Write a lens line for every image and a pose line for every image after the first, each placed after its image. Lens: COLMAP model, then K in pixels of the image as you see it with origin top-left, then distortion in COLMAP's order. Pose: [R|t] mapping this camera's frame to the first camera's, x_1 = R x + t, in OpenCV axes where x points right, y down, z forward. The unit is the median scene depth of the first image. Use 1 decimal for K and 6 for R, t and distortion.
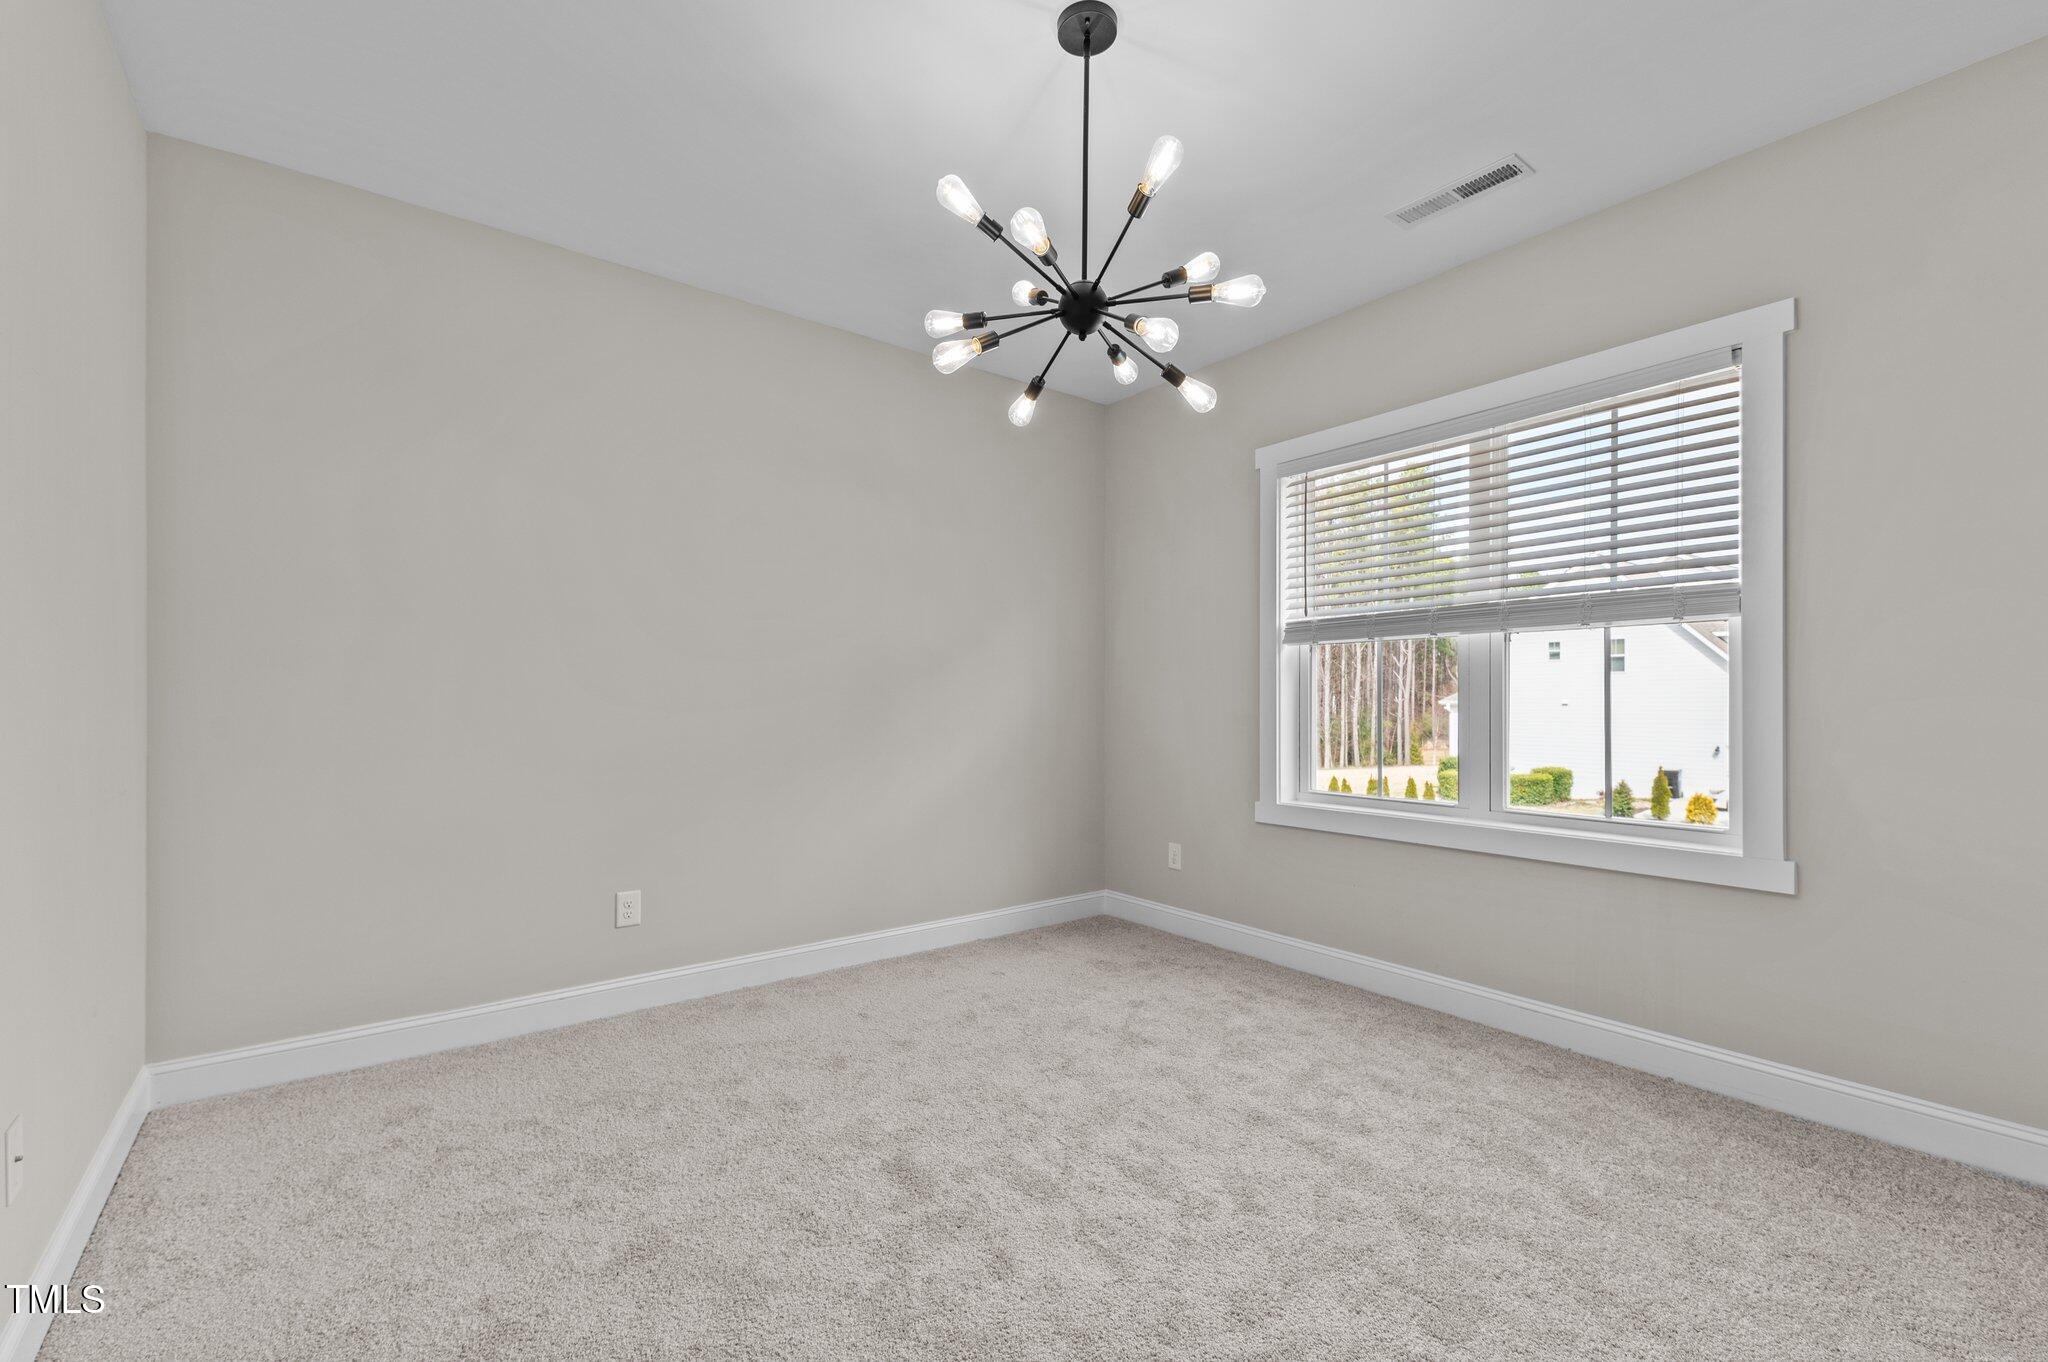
lens RADIAL K [[871.0, 0, 1023.0], [0, 871.0, 676.3], [0, 0, 1]] dist [0.032411, -0.011734]
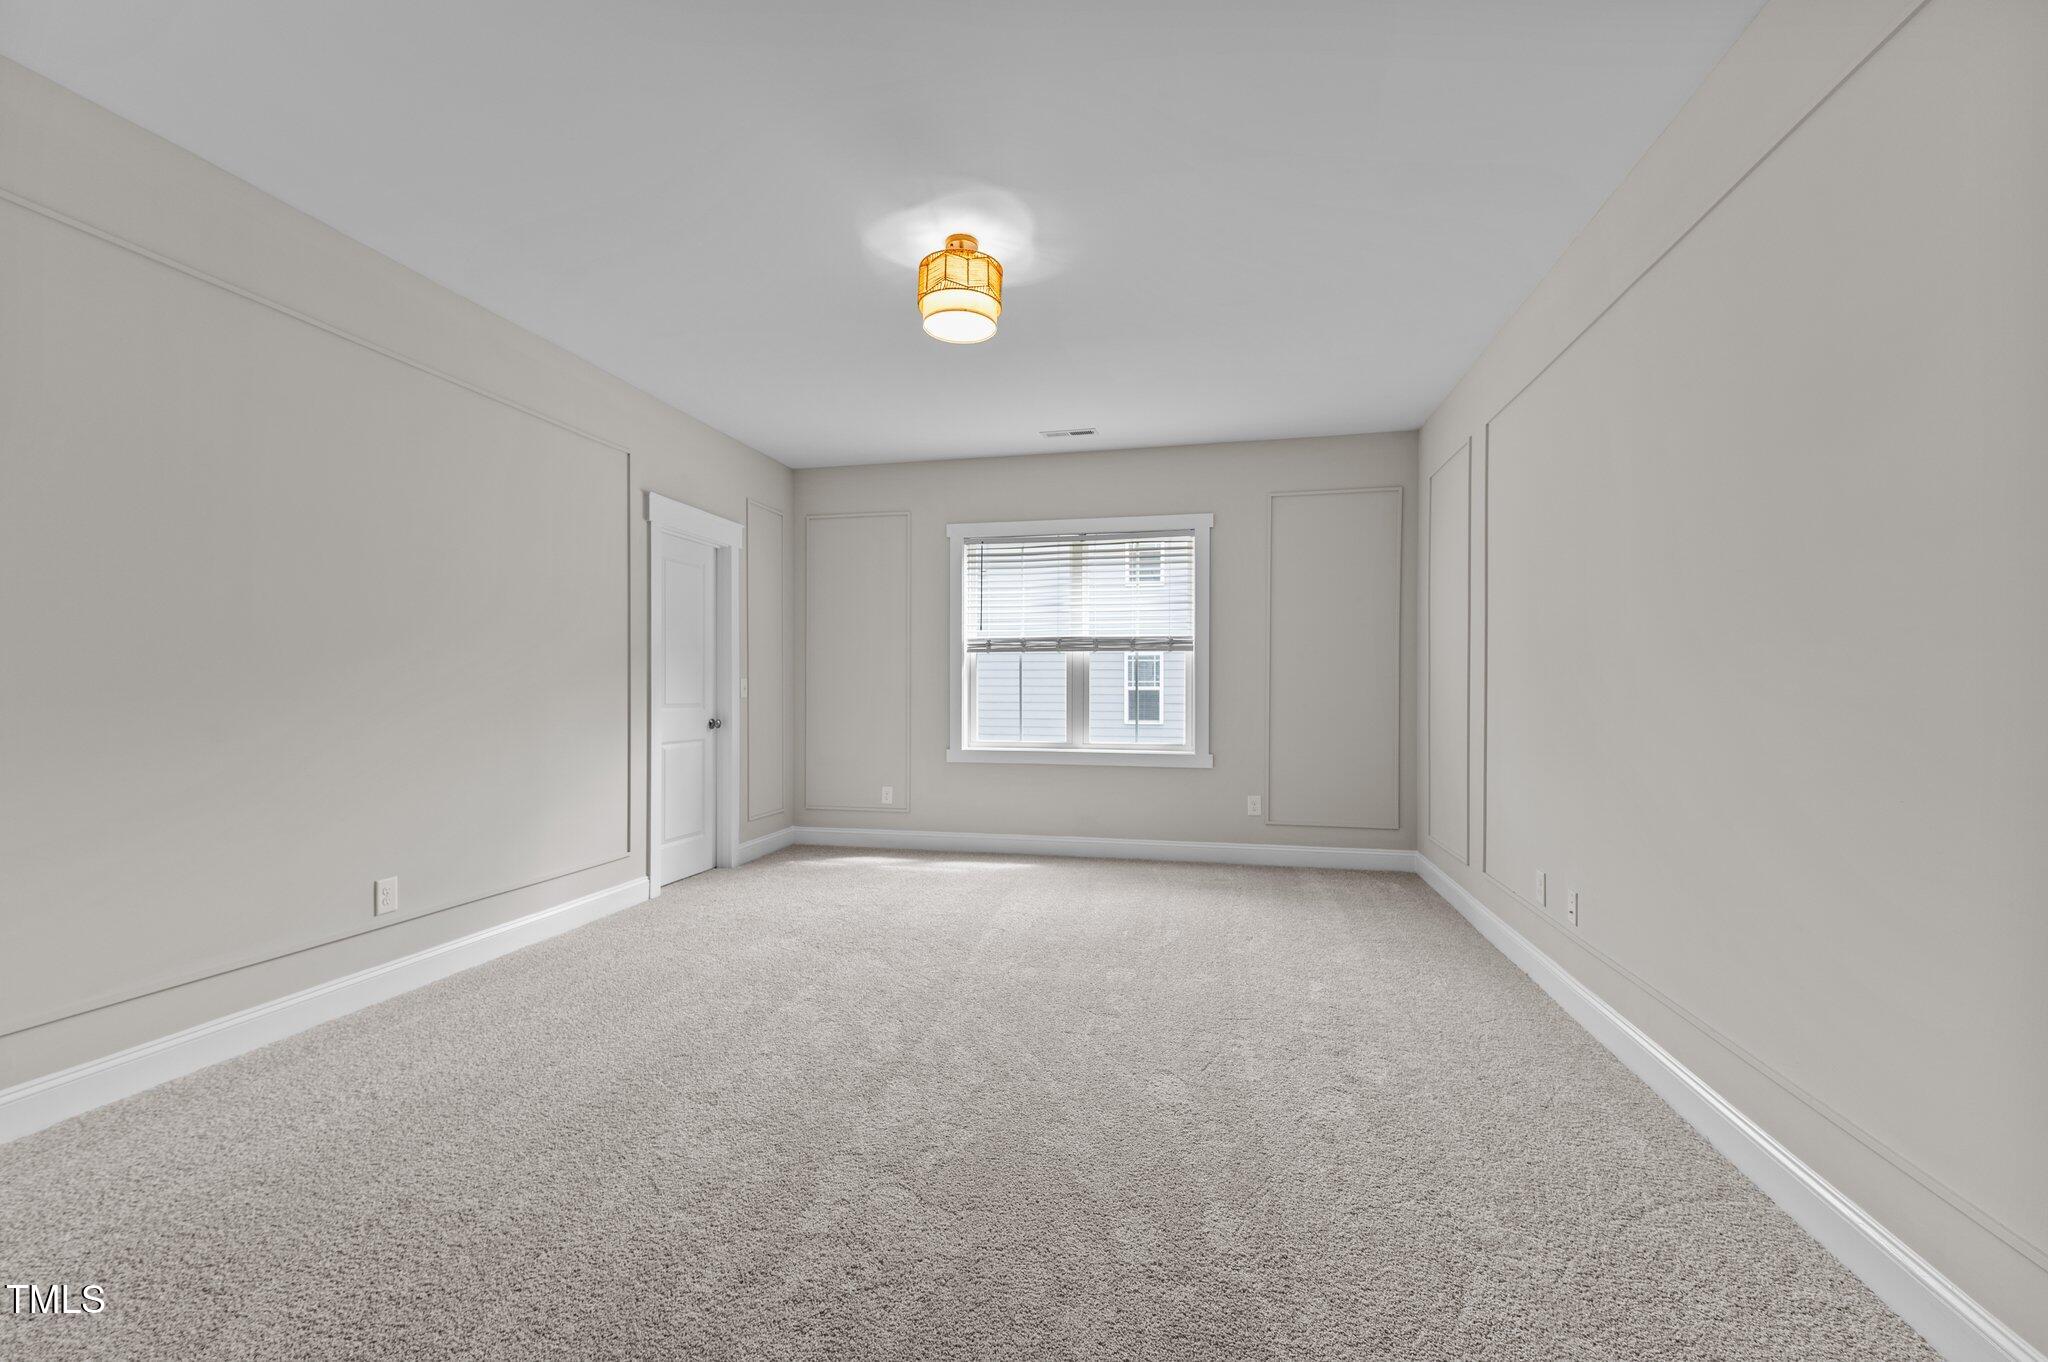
lens RADIAL K [[871.0, 0, 1023.0], [0, 871.0, 676.3], [0, 0, 1]] dist [0.032411, -0.011734]
pose [[0.772869, 0.007583, 0.634520, -0.627303], [-0.013205, 0.999904, 0.004134, -0.002095], [-0.634428, -0.011573, 0.772895, -0.295977]]
